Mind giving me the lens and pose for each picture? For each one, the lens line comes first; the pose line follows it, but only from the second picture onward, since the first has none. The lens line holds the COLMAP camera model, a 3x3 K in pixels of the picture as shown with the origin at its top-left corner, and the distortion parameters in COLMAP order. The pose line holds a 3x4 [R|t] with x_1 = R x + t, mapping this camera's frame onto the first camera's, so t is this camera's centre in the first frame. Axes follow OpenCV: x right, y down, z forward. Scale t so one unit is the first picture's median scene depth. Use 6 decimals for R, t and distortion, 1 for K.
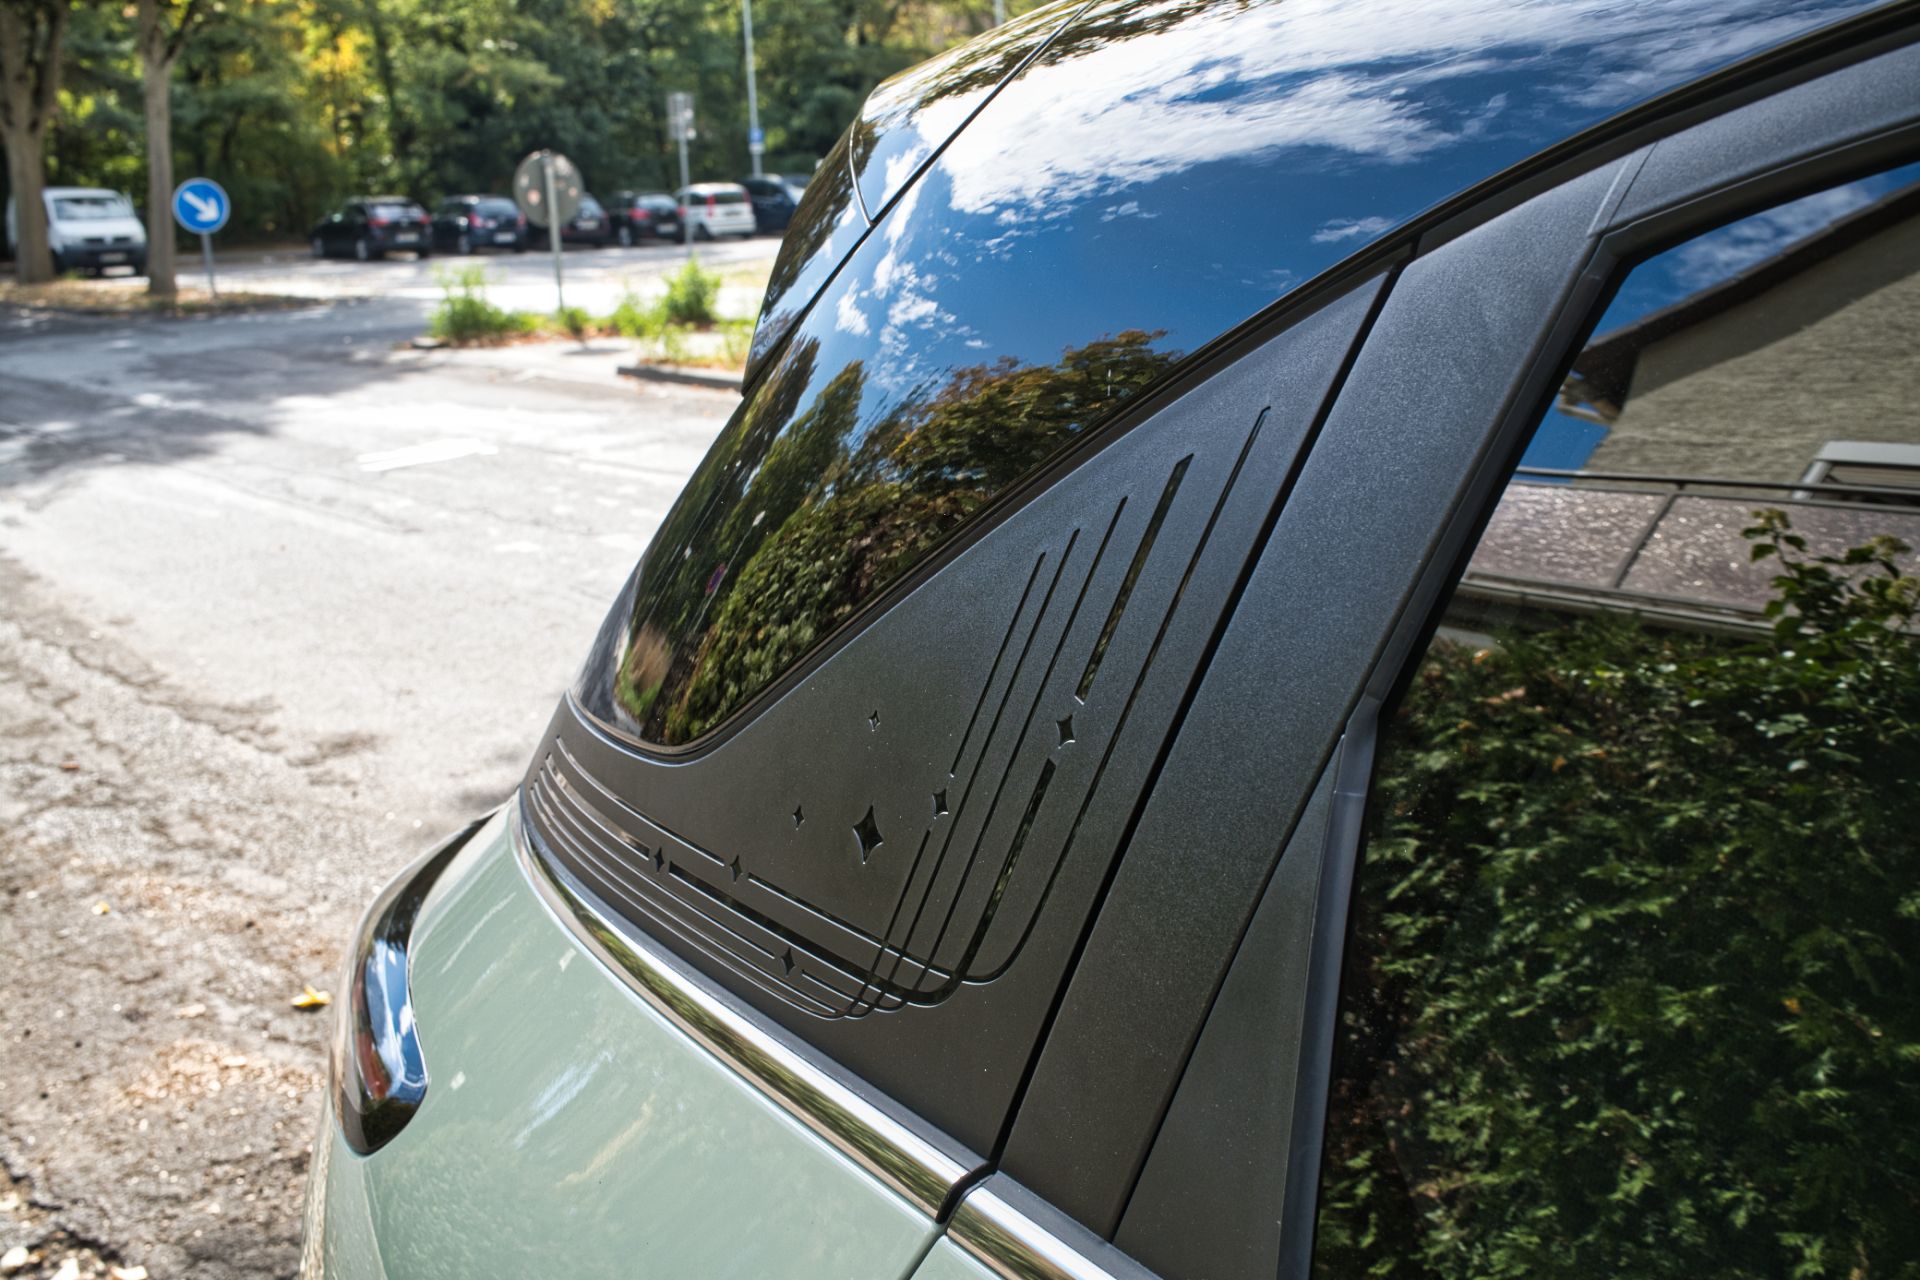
lens RADIAL K [[1989.2, 0, 959.3], [0, 1989.2, 640.8], [0, 0, 1]] dist [0.011780, 0.000000]
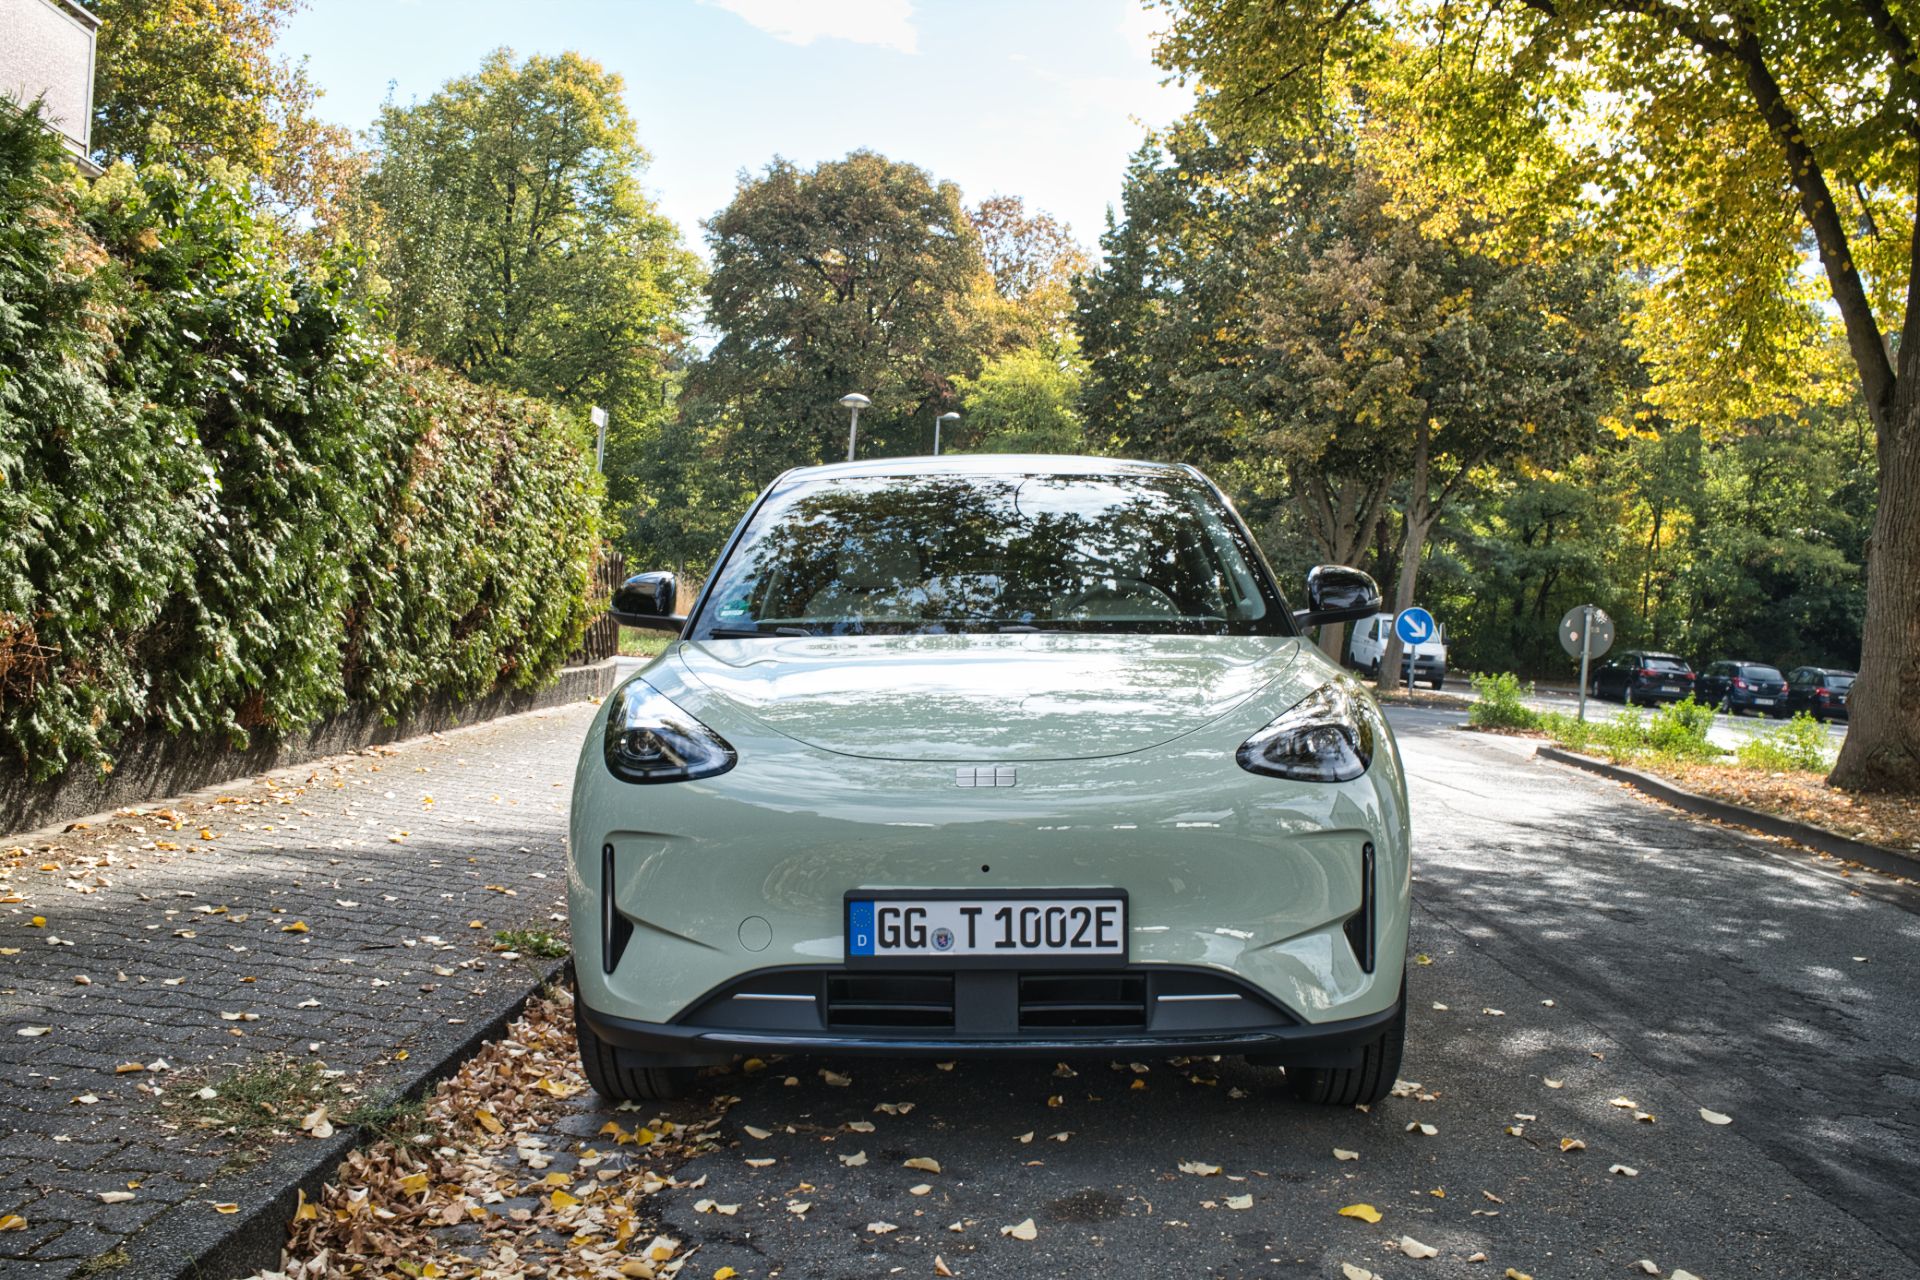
lens RADIAL K [[1989.2, 0, 960.1], [0, 1989.2, 636.2], [0, 0, 1]] dist [0.011780, 0.000000]
pose [[0.774753, 0.115777, -0.621573, 0.102016], [-0.253791, 0.957362, -0.138012, 0.023042], [0.579092, 0.264675, 0.771103, -0.093711]]
